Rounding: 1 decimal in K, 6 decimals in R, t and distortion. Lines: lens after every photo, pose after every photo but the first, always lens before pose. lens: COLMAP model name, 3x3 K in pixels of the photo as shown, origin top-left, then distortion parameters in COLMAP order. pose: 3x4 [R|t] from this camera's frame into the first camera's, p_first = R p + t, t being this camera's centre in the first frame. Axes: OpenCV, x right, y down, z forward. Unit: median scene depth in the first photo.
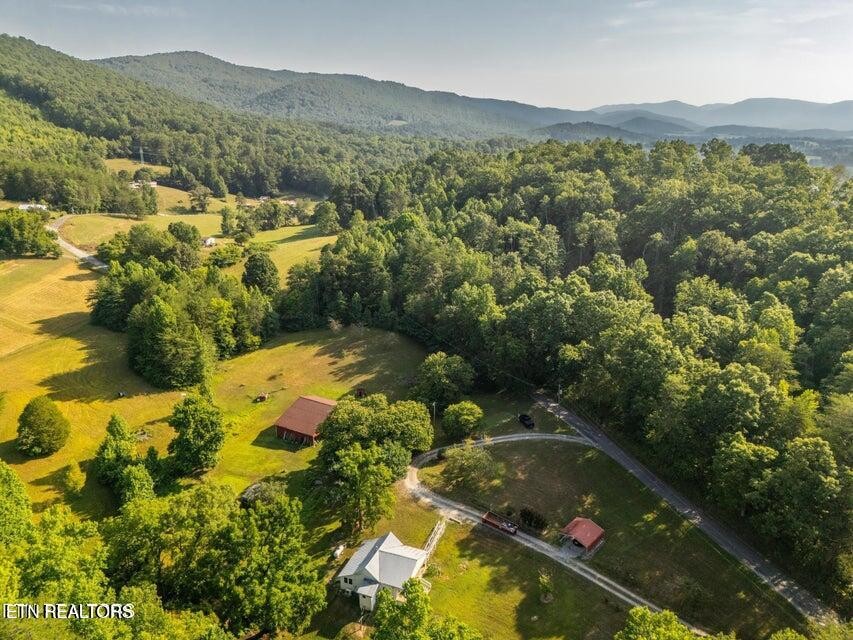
lens RADIAL K [[625.2, 0, 426.5], [0, 625.2, 320.0], [0, 0, 1]] dist [0.100136, -0.107862]
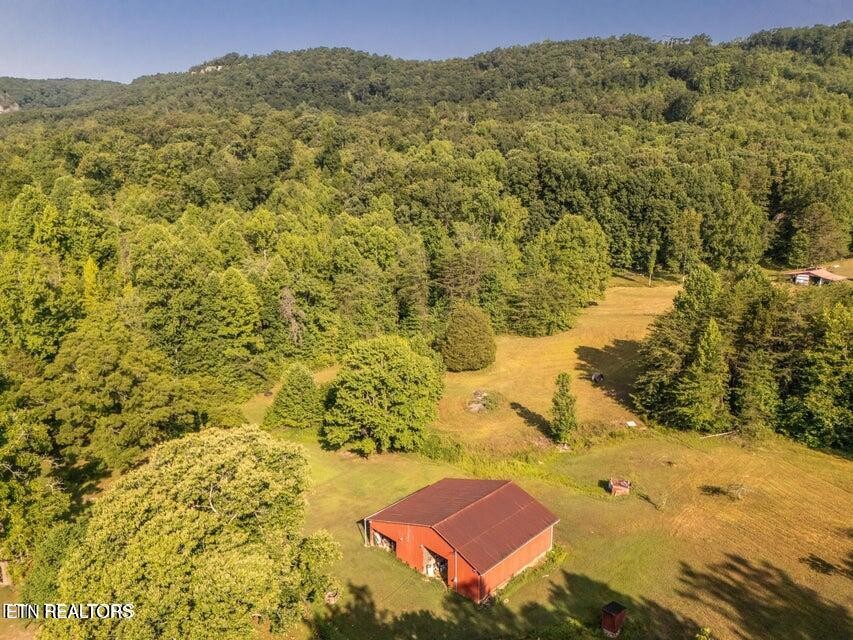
lens RADIAL K [[625.2, 0, 426.5], [0, 625.2, 320.0], [0, 0, 1]] dist [0.100136, -0.107862]
pose [[-0.243004, 0.215754, -0.945727, 0.151738], [-0.302383, 0.909522, 0.285191, -0.063851], [0.921691, 0.355275, -0.155777, 0.804042]]
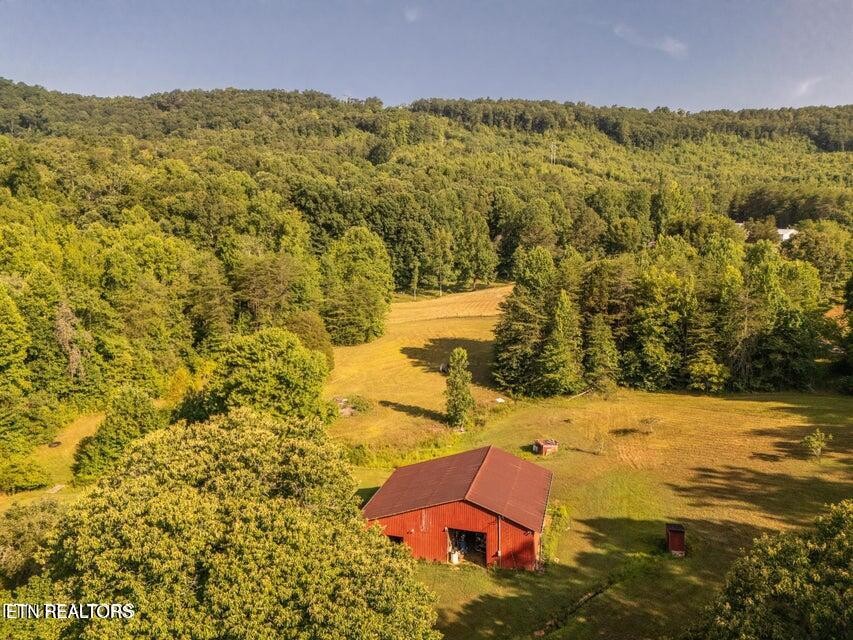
lens RADIAL K [[625.2, 0, 426.5], [0, 625.2, 320.0], [0, 0, 1]] dist [0.100136, -0.107862]
pose [[0.249113, 0.134132, -0.959141, 0.119372], [-0.292366, 0.954573, 0.057559, 0.031629], [0.923290, 0.266082, 0.277013, 0.690420]]
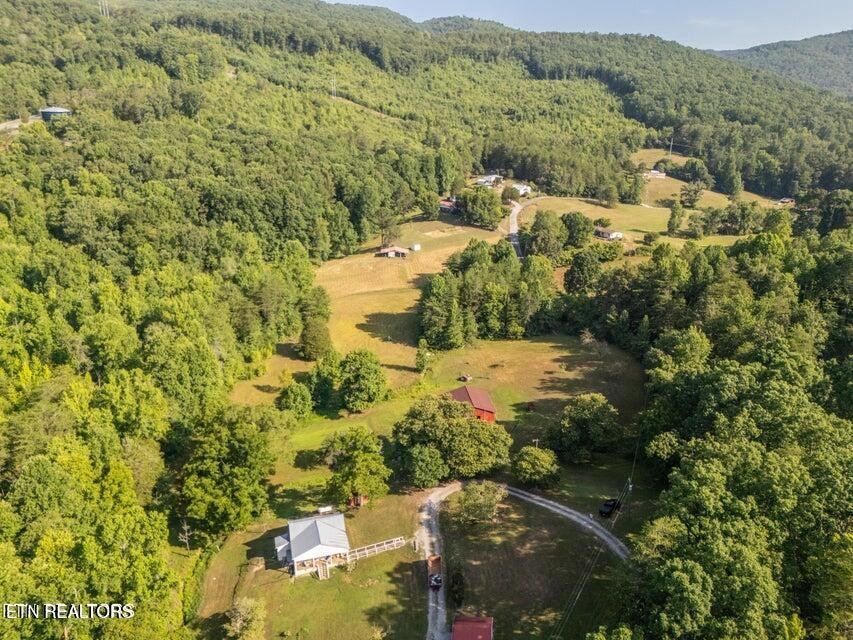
lens RADIAL K [[625.2, 0, 426.5], [0, 625.2, 320.0], [0, 0, 1]] dist [0.100136, -0.107862]
pose [[0.607040, 0.254191, -0.752920, 0.428100], [-0.240825, 0.961751, 0.130529, -0.086034], [0.757301, 0.102086, 0.645037, 0.219323]]
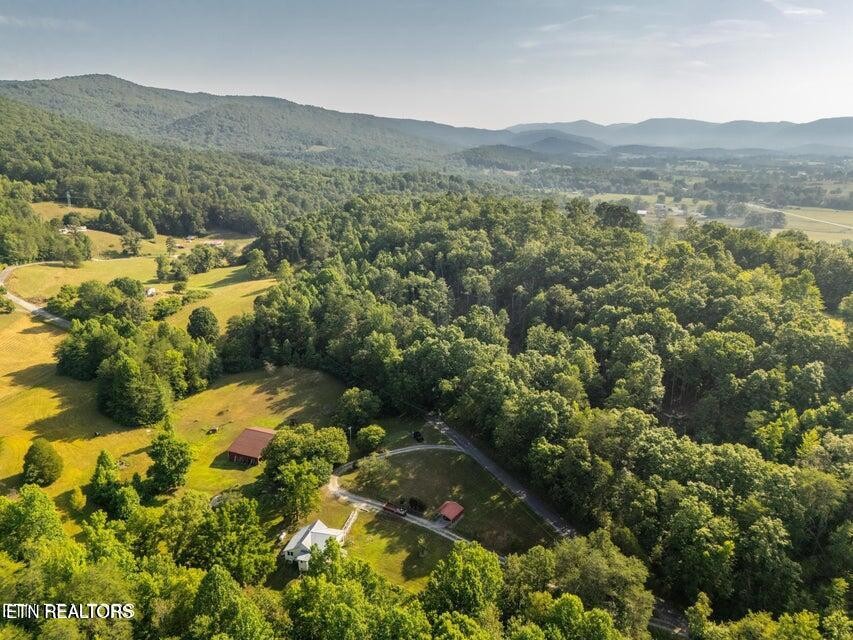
lens RADIAL K [[625.2, 0, 426.5], [0, 625.2, 320.0], [0, 0, 1]] dist [0.100136, -0.107862]
pose [[0.992850, -0.033492, 0.114576, 0.022498], [0.036215, 0.999107, -0.021769, -0.048834], [-0.113745, 0.025762, 0.993176, -0.284029]]
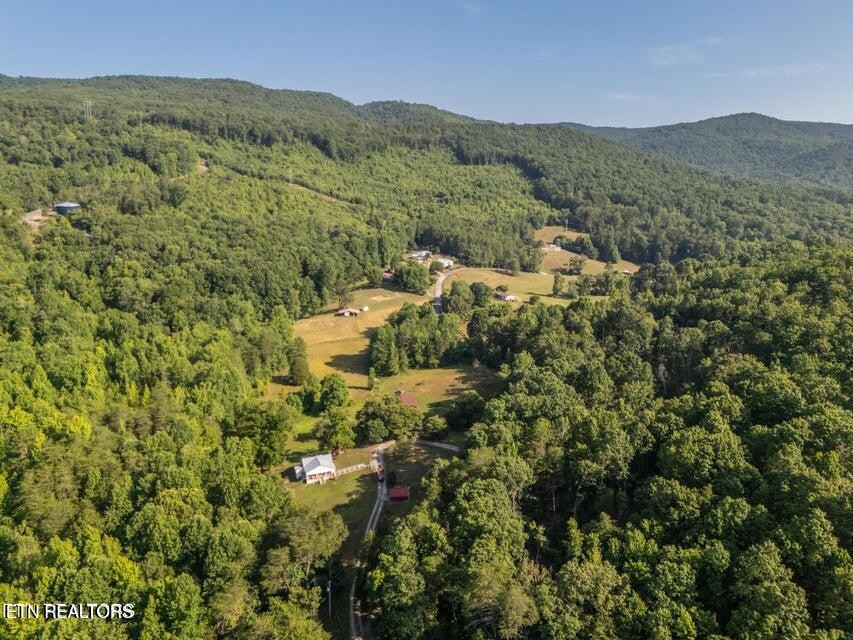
lens RADIAL K [[625.2, 0, 426.5], [0, 625.2, 320.0], [0, 0, 1]] dist [0.100136, -0.107862]
pose [[0.675582, 0.168018, -0.717885, 0.847581], [-0.222715, 0.974707, 0.018535, -0.098271], [0.702842, 0.147362, 0.695915, -0.125124]]
